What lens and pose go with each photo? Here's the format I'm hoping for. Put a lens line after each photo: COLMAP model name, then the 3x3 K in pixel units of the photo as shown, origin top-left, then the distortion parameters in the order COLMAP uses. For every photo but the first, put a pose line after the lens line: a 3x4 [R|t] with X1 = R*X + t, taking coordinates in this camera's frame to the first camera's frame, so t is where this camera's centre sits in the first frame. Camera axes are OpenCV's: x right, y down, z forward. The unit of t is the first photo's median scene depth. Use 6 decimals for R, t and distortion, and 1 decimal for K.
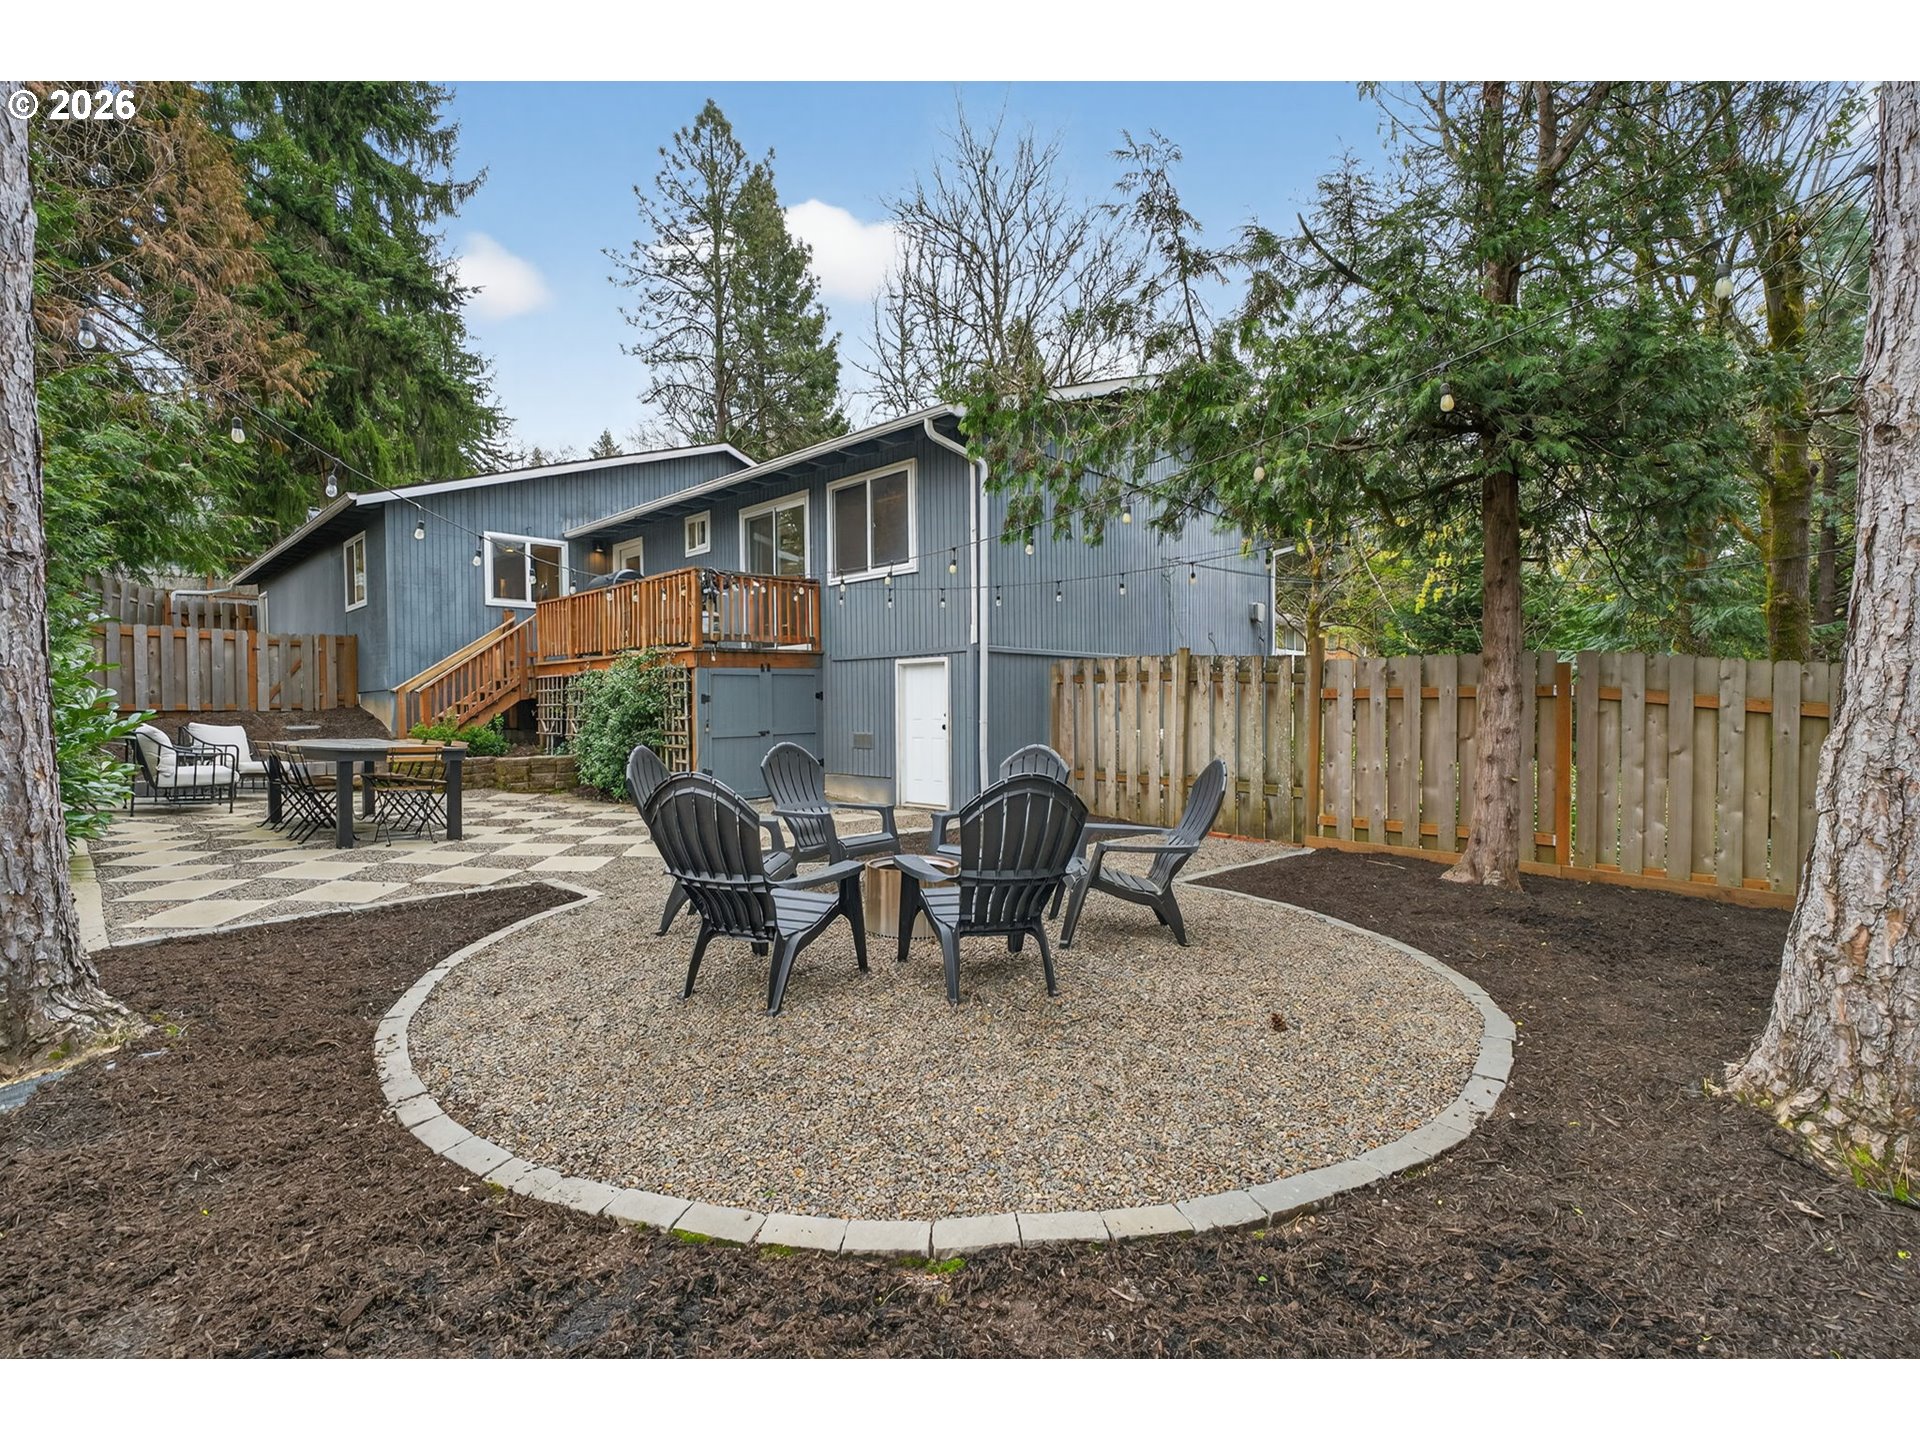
lens RADIAL K [[877.7, 0, 952.0], [0, 877.7, 720.8], [0, 0, 1]] dist [0.001429, 0.000293]
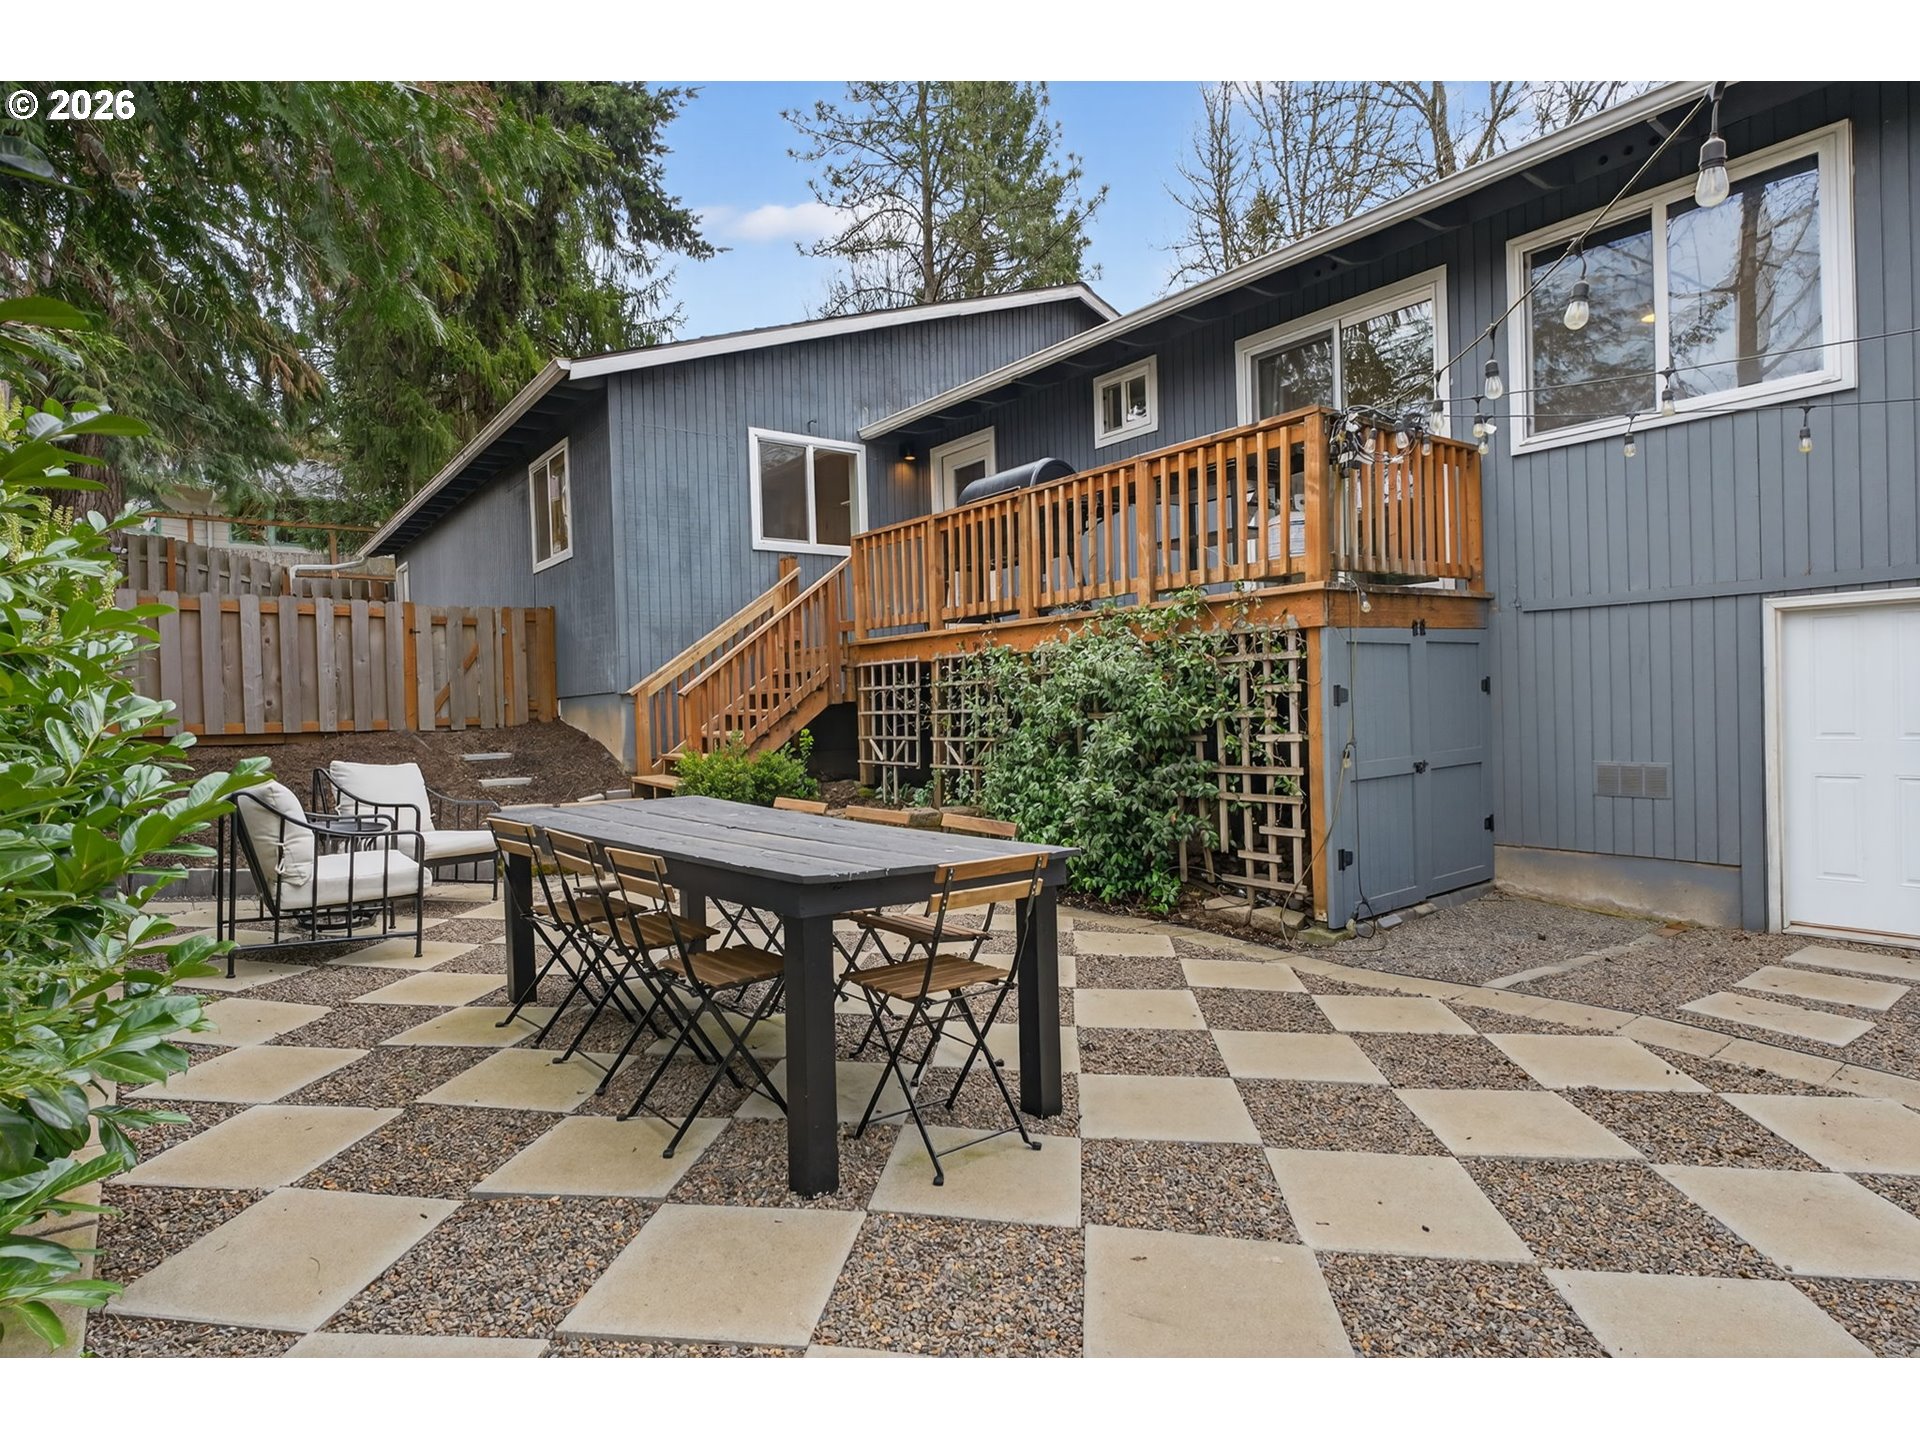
lens RADIAL K [[996.1, 0, 926.7], [0, 996.1, 720.7], [0, 0, 1]] dist [0.002498, -0.002149]
pose [[0.987646, -0.015993, -0.155886, -0.338413], [0.016262, 0.999868, 0.000451, -0.013279], [0.155858, -0.002980, 0.987775, 0.373845]]
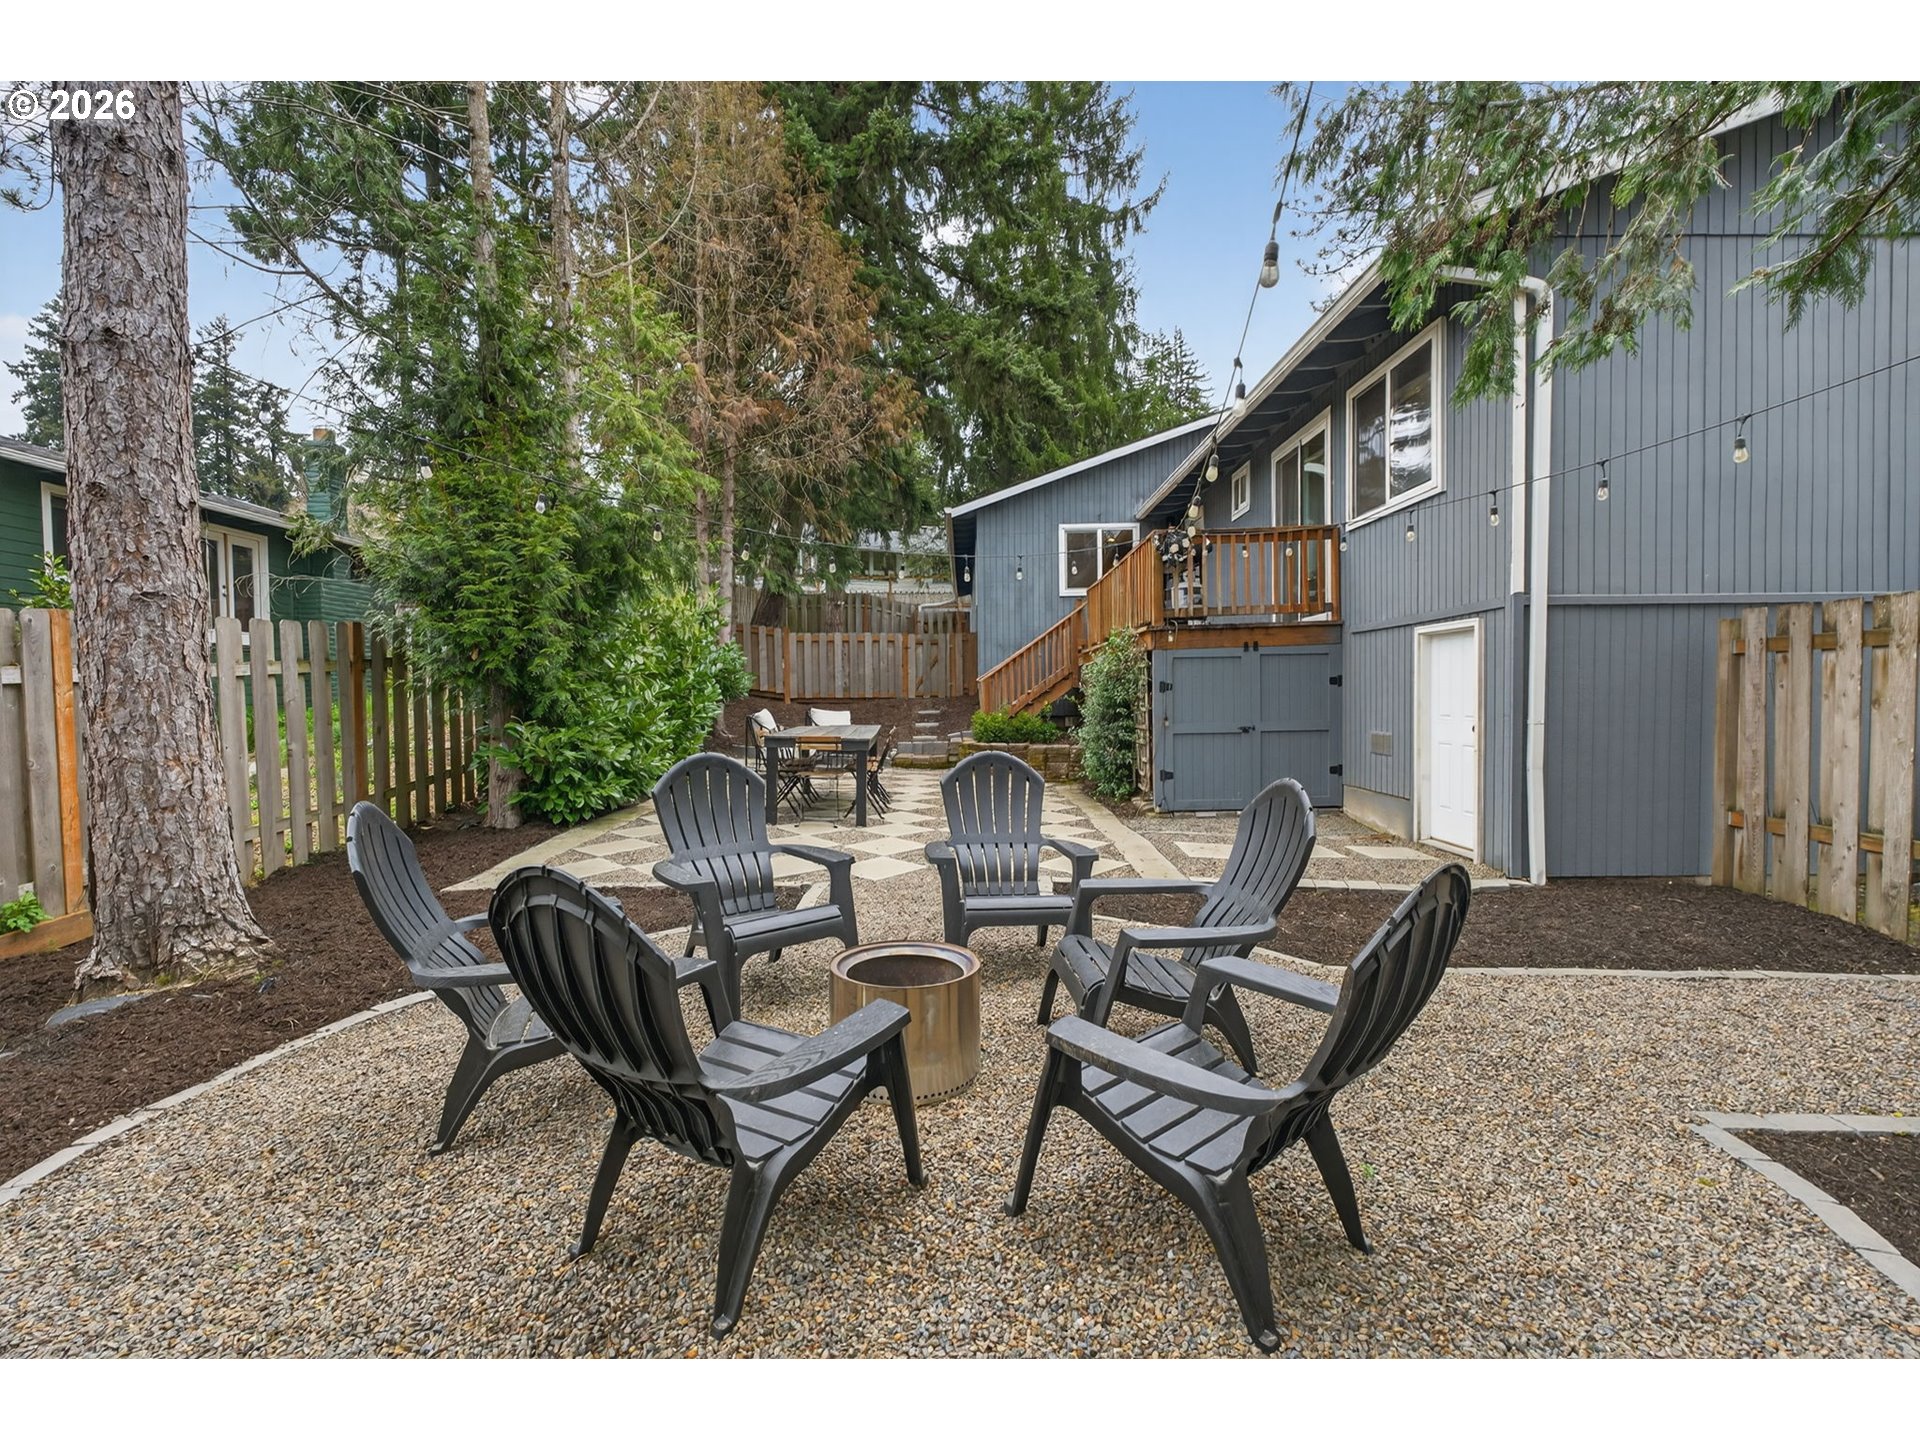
lens RADIAL K [[877.7, 0, 957.7], [0, 877.7, 716.8], [0, 0, 1]] dist [0.001429, 0.000293]
pose [[0.673757, 0.017740, -0.738740, 0.168752], [-0.006036, 0.999811, 0.018504, -0.009050], [0.738928, -0.008008, 0.673736, 0.236004]]
